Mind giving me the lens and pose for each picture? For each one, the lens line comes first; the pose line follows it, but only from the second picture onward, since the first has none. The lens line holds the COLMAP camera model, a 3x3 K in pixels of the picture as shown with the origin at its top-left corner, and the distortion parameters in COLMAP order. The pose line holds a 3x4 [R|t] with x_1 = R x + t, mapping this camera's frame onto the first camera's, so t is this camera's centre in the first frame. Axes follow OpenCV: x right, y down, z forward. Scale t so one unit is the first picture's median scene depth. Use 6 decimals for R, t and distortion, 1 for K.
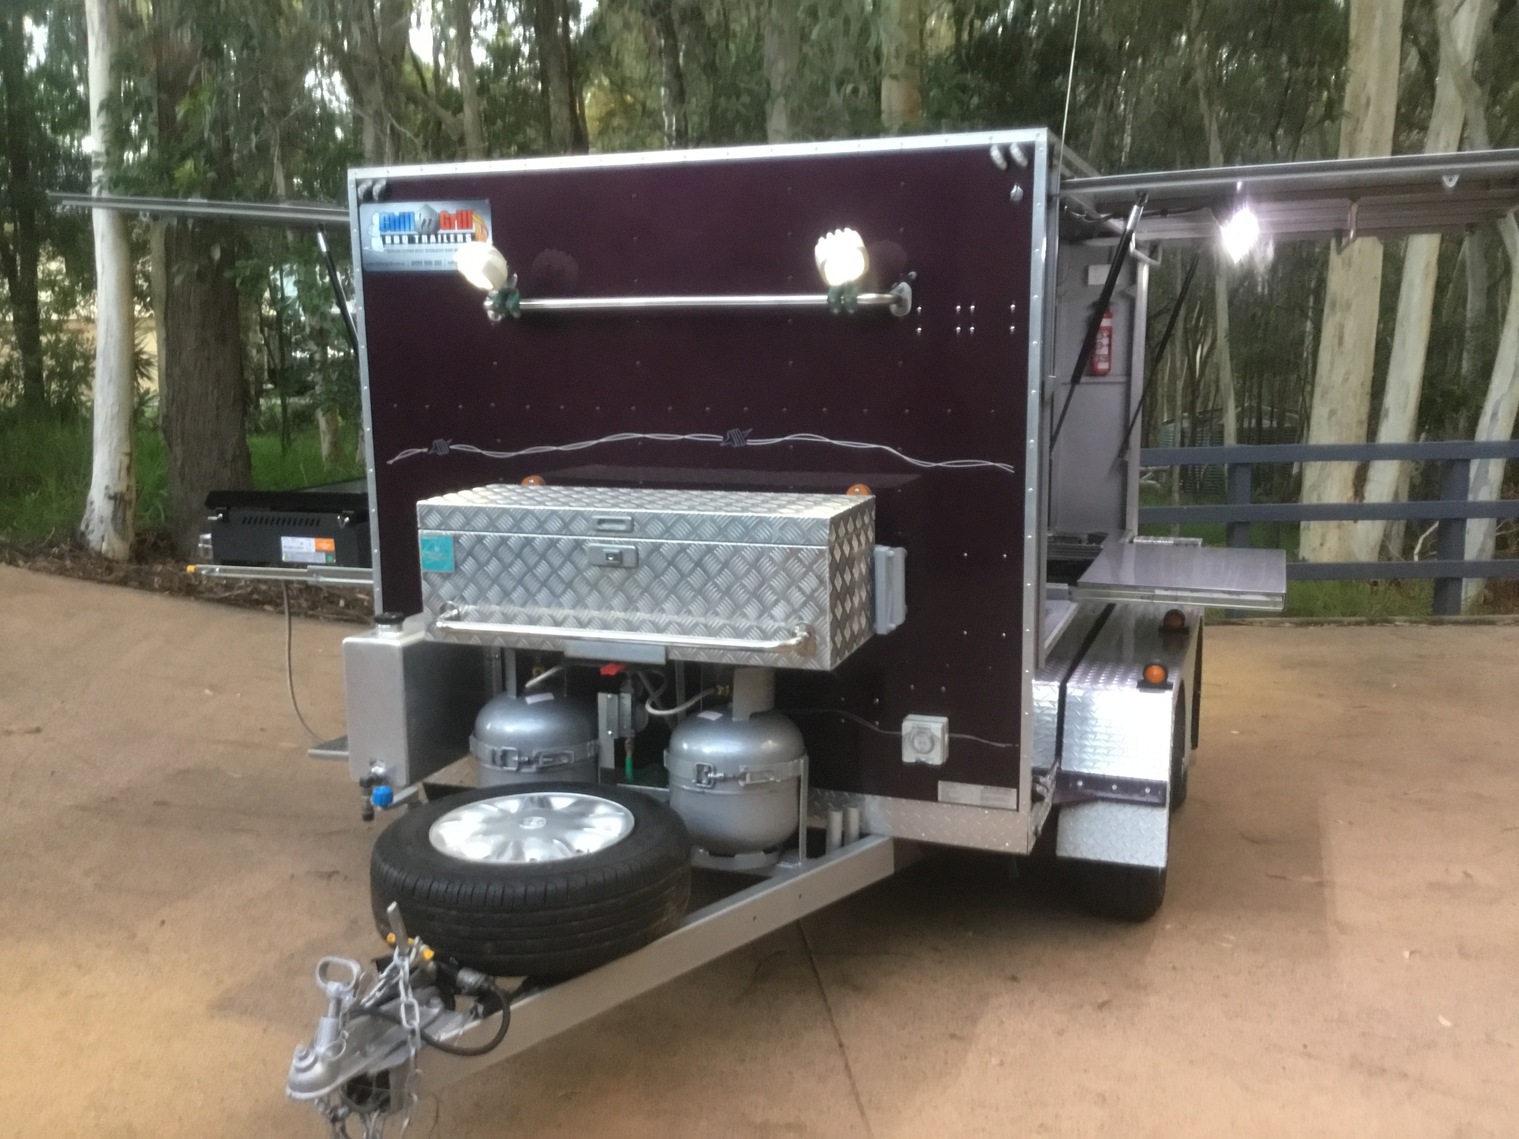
lens RADIAL K [[1394.3, 0, 747.2], [0, 1394.3, 579.2], [0, 0, 1]] dist [0.051783, -0.047126]
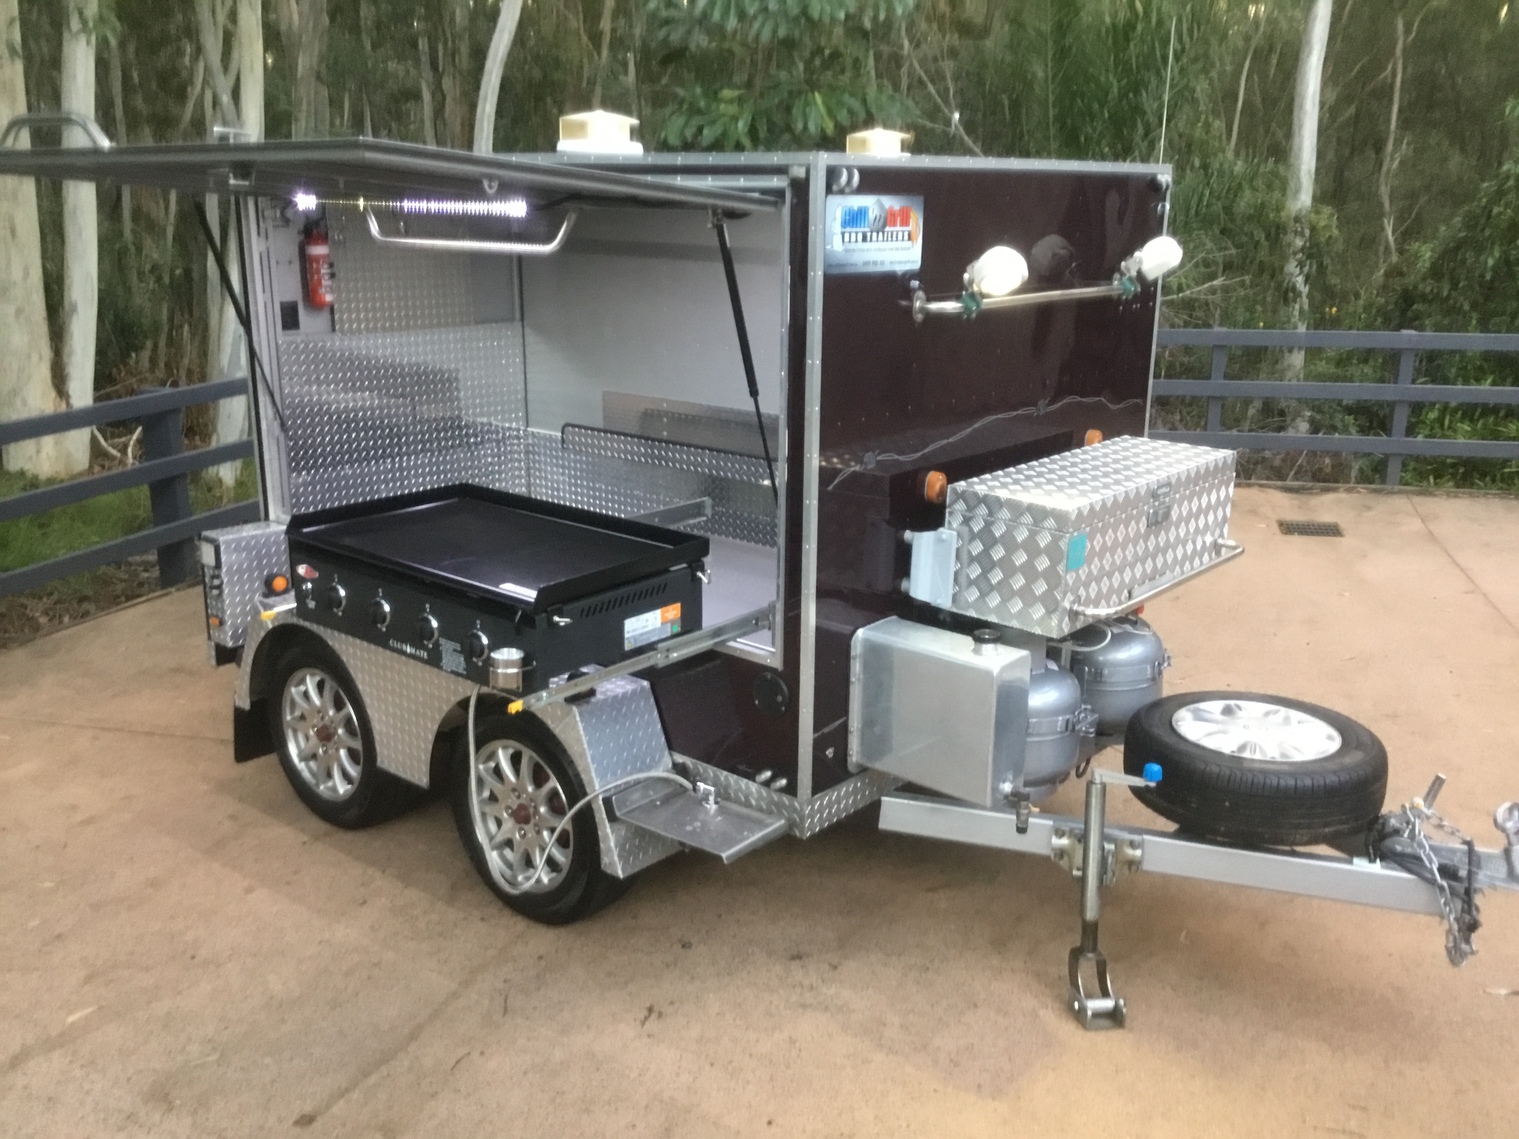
lens RADIAL K [[1394.3, 0, 787.1], [0, 1394.3, 576.8], [0, 0, 1]] dist [0.051783, -0.047126]
pose [[0.338598, -0.240134, 0.909773, -1.124170], [0.148361, 0.968416, 0.200396, -0.218385], [-0.929161, 0.067121, 0.363531, 0.733834]]
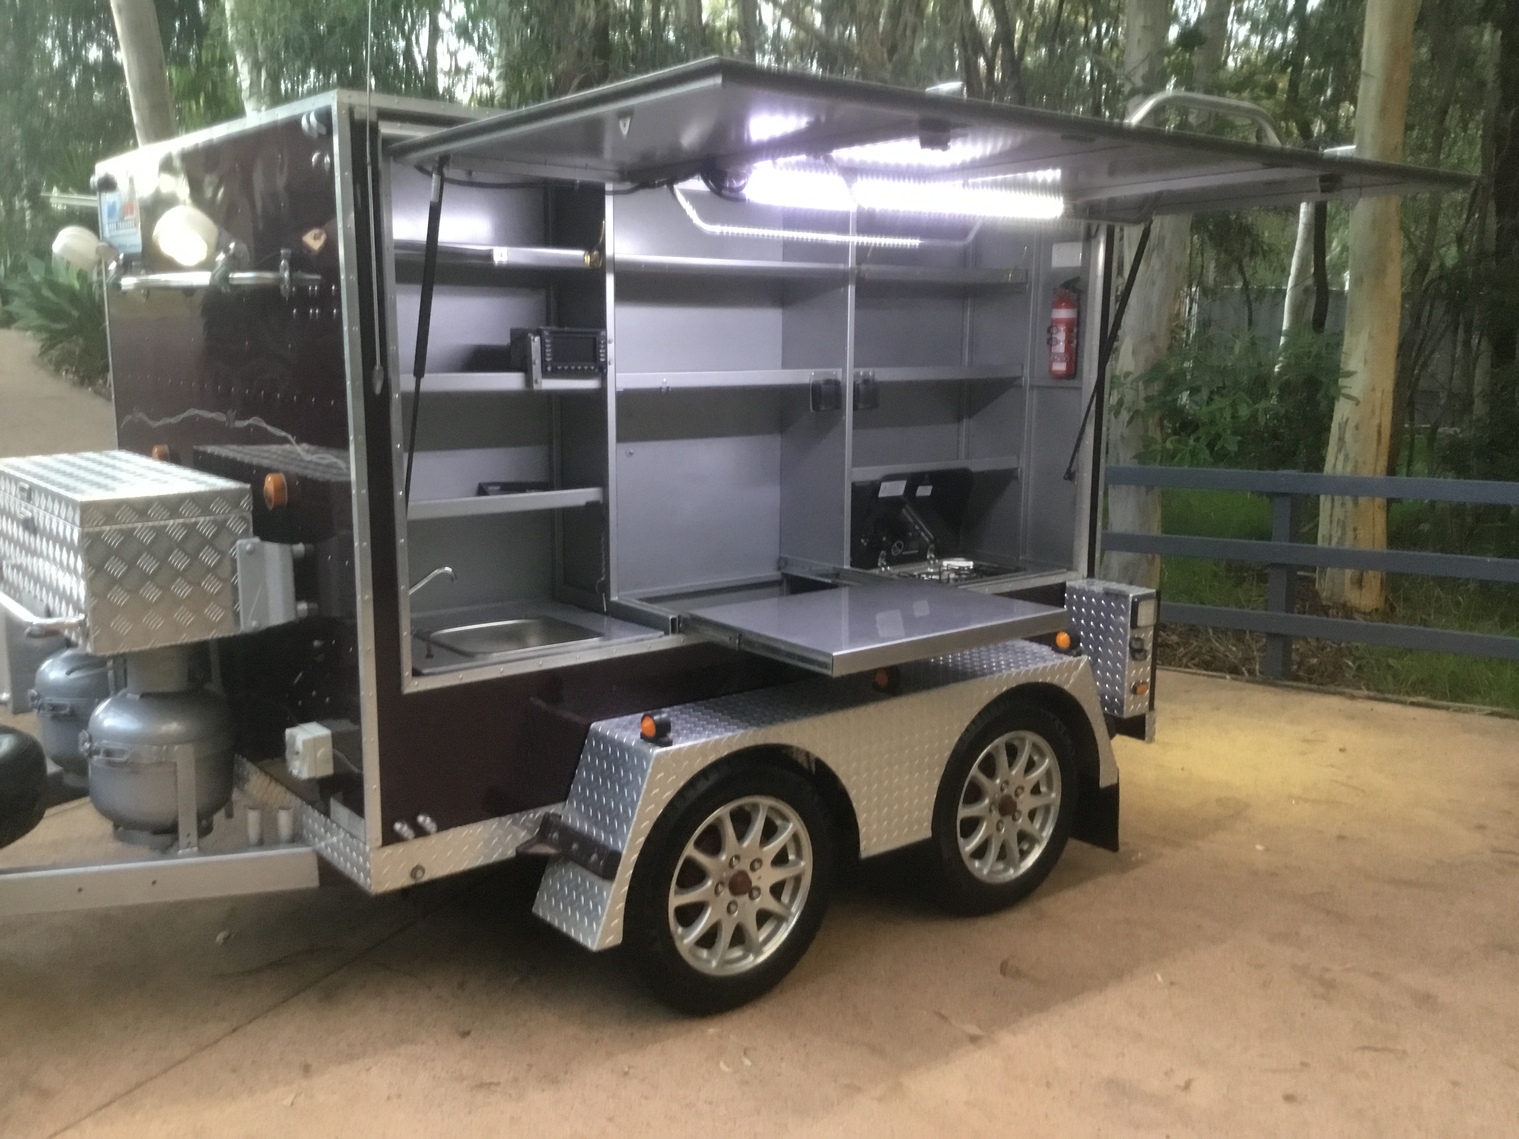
lens RADIAL K [[1394.3, 0, 754.0], [0, 1394.3, 584.7], [0, 0, 1]] dist [0.051783, -0.047126]
pose [[0.841849, 0.103487, -0.529698, 0.798895], [-0.097092, 0.994472, 0.039982, -0.056695], [0.530908, 0.017771, 0.847243, 0.329796]]
